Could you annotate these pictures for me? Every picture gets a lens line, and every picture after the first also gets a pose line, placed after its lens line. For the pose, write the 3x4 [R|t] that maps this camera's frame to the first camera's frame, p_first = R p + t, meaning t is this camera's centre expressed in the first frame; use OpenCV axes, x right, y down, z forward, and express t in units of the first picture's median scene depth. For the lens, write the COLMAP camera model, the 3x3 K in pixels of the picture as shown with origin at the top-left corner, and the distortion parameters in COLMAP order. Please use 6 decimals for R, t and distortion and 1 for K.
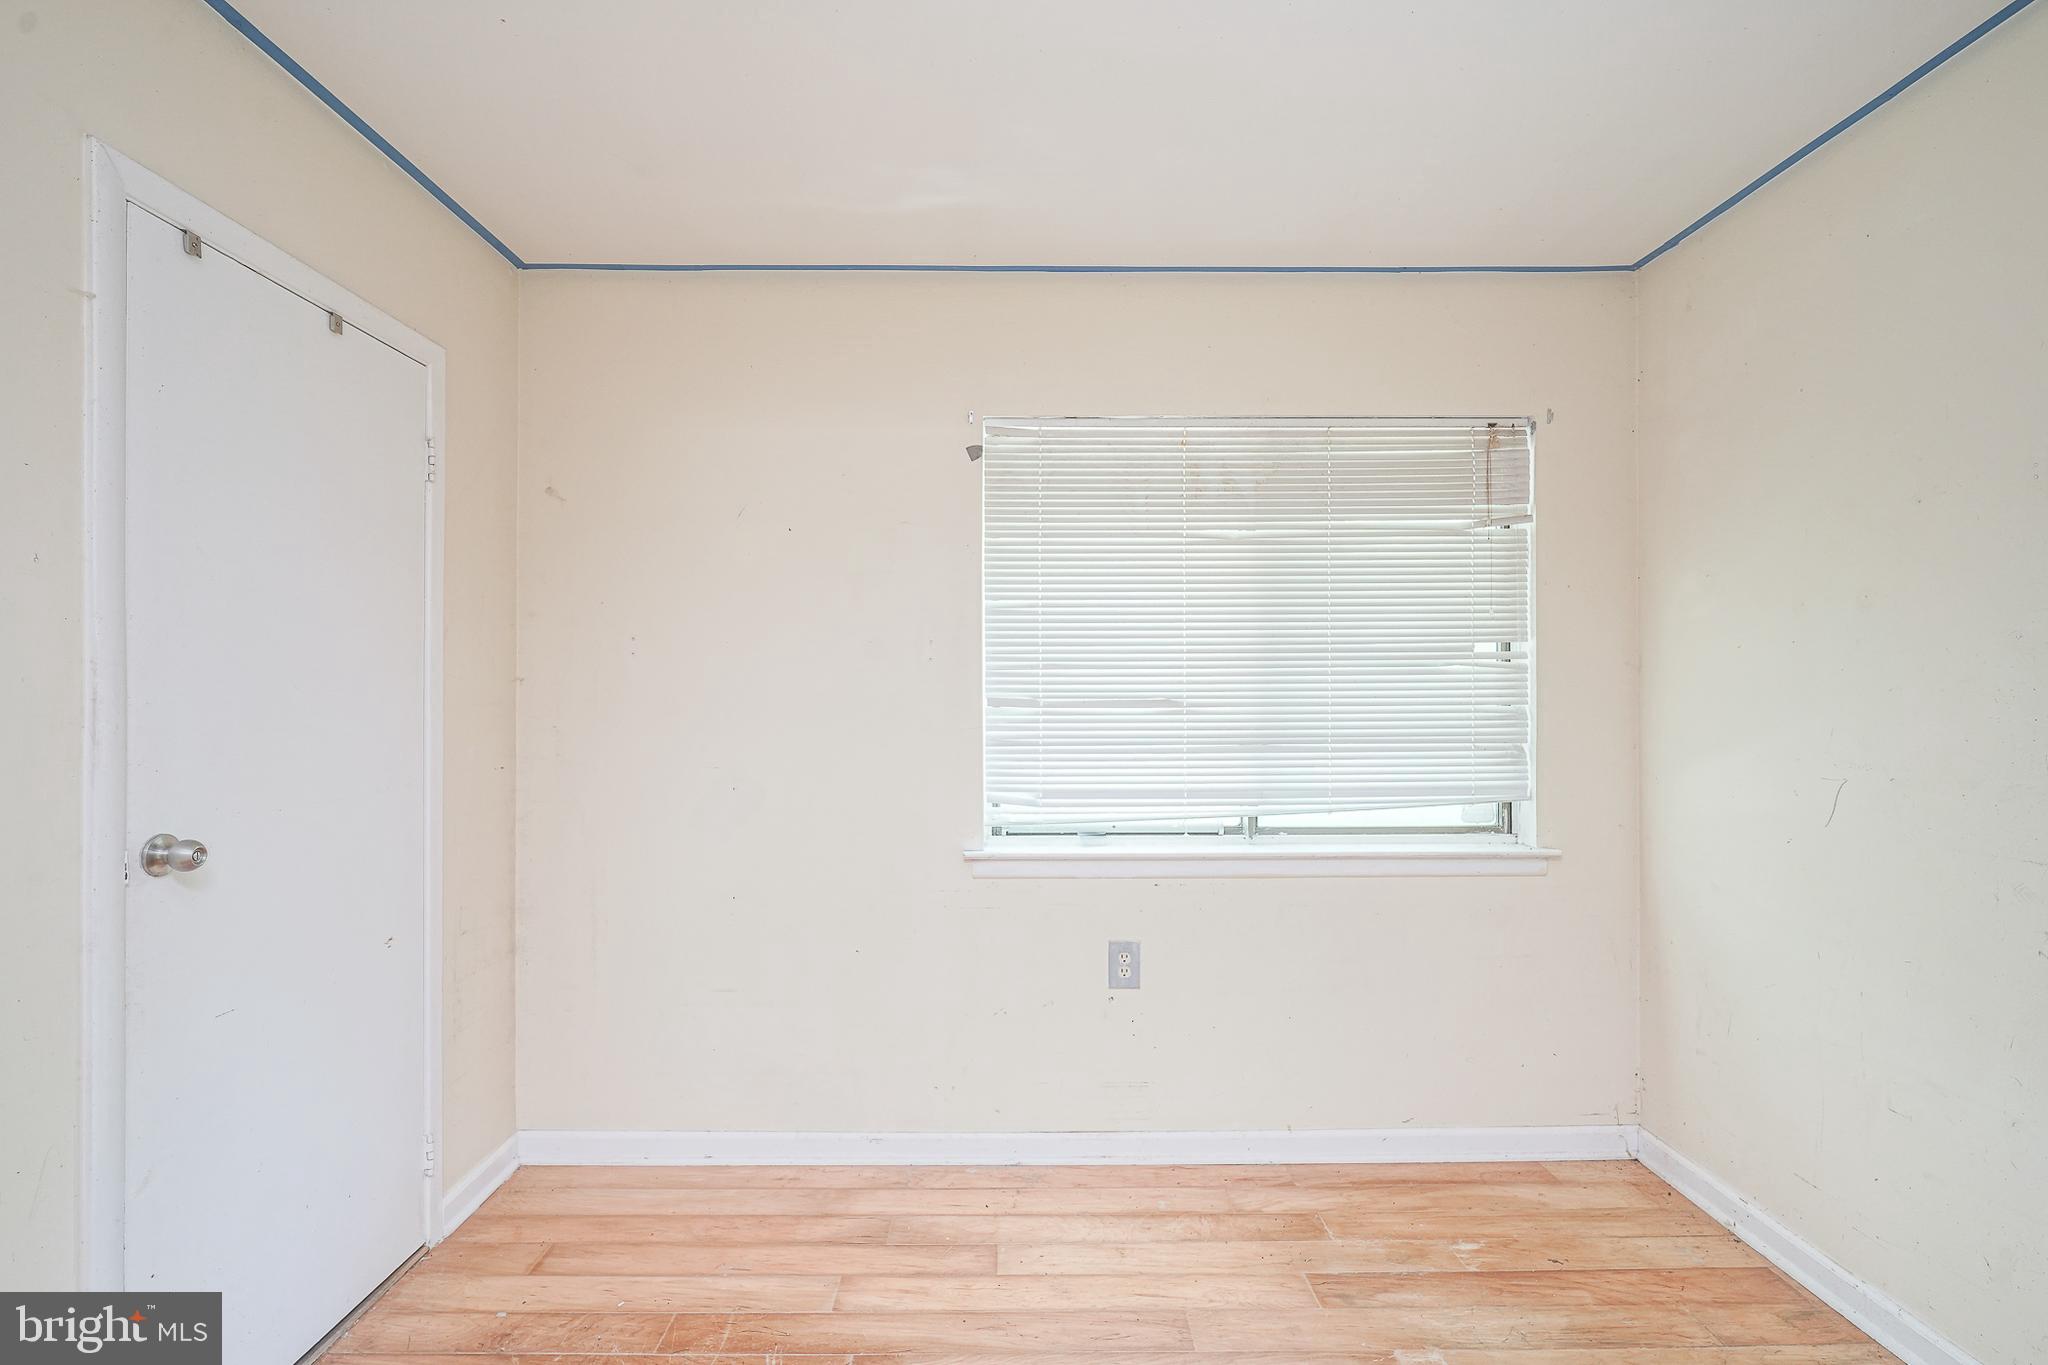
lens RADIAL K [[990.9, 0, 1012.8], [0, 990.9, 686.5], [0, 0, 1]] dist [-0.016139, 0.006184]
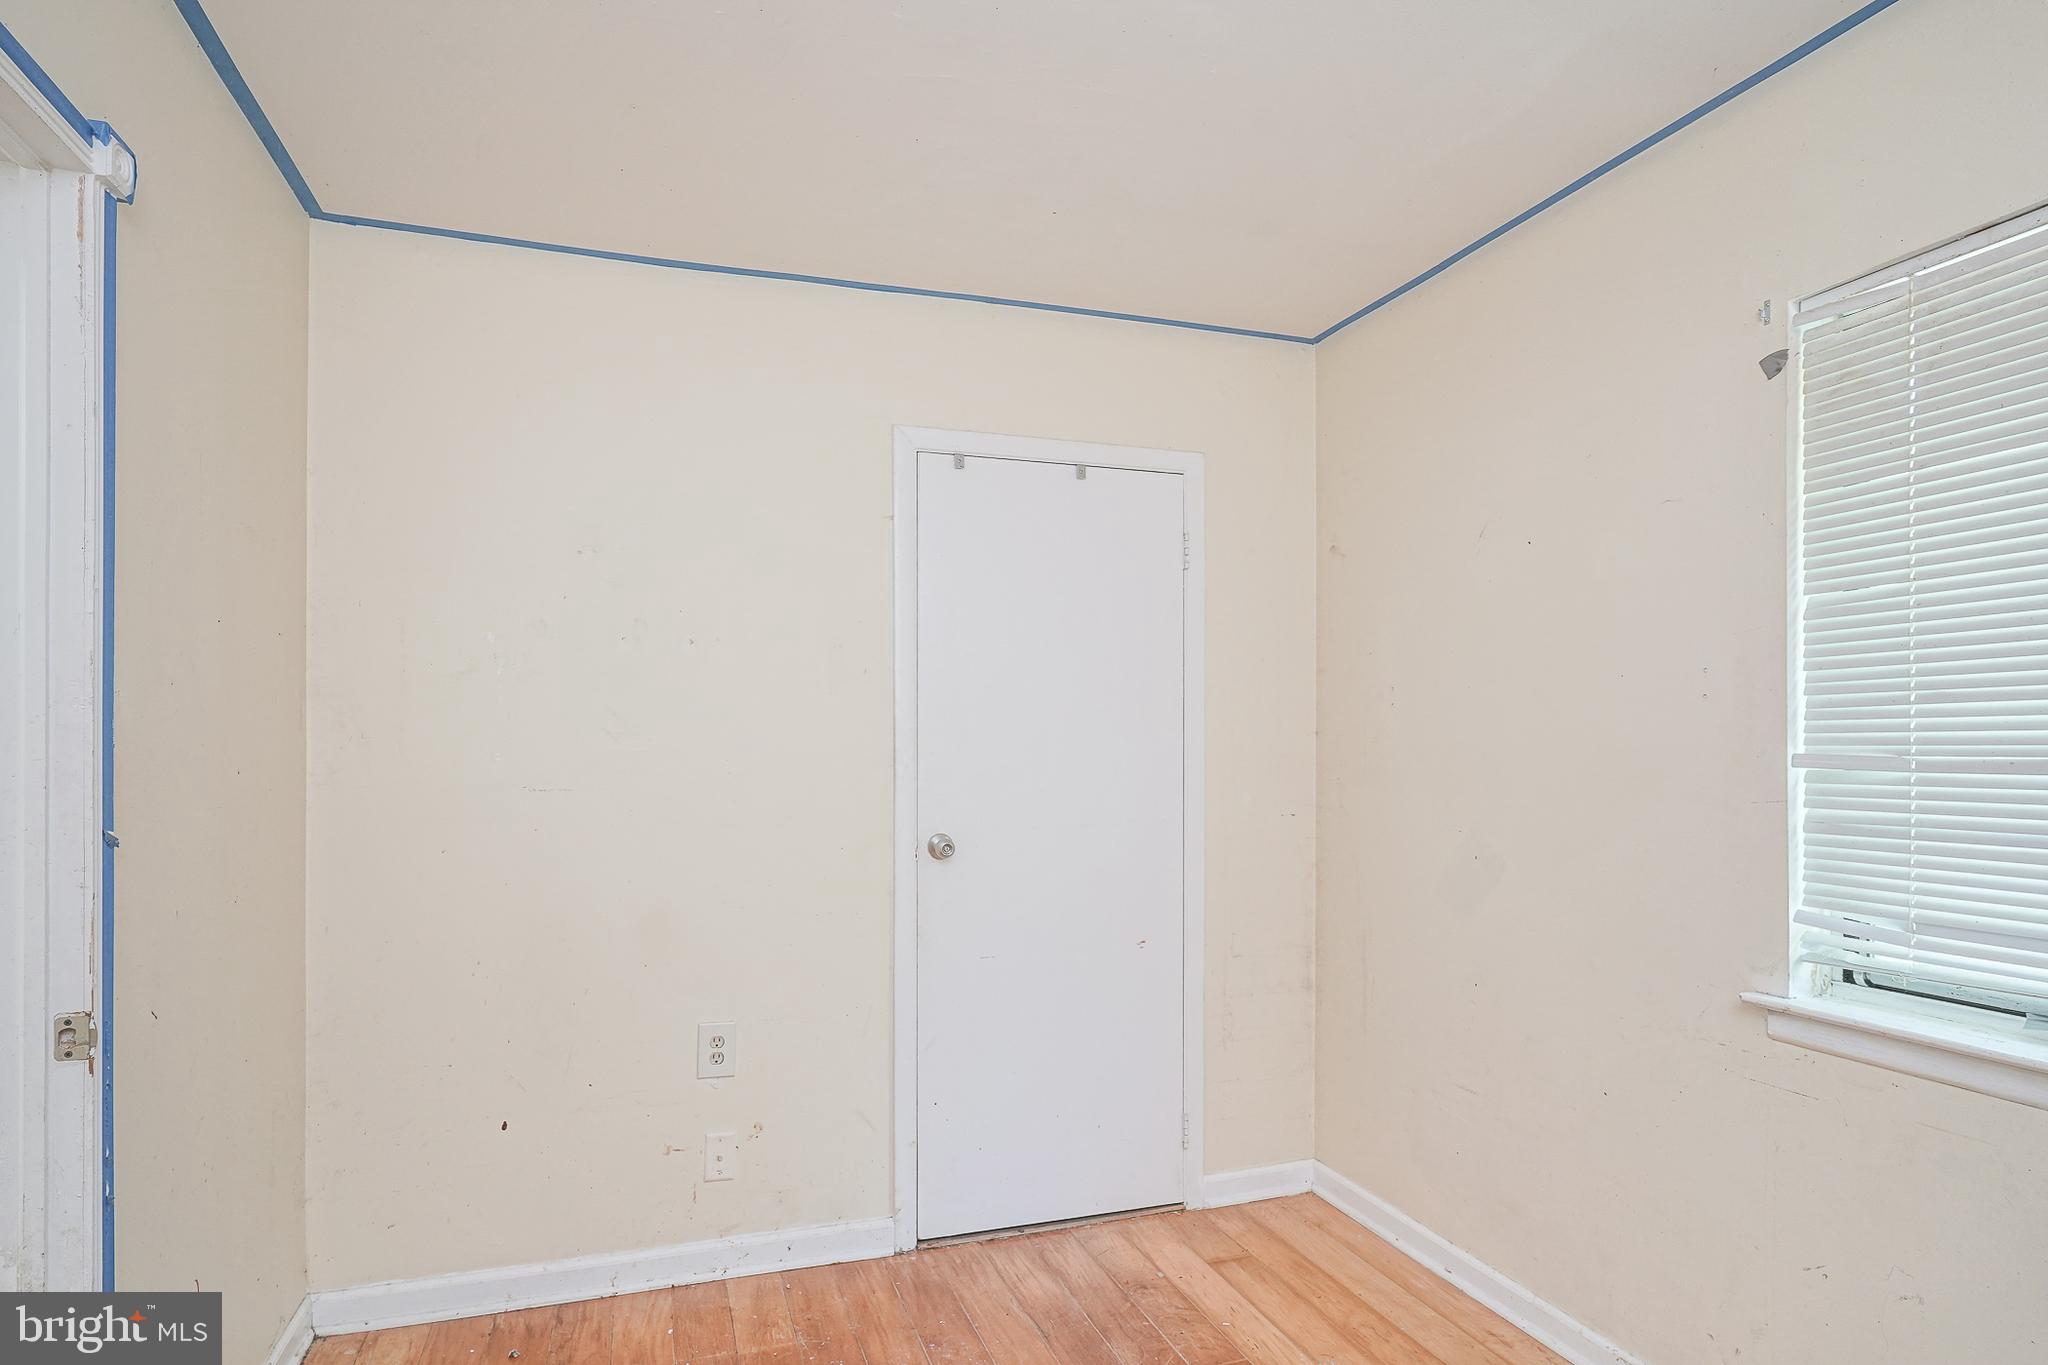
lens RADIAL K [[990.9, 0, 909.4], [0, 990.9, 744.5], [0, 0, 1]] dist [-0.016139, 0.006184]
pose [[0.277467, -0.001308, -0.960734, 0.455549], [0.006908, 0.999976, 0.000633, 0.001400], [0.960710, -0.006812, 0.277470, 0.331855]]
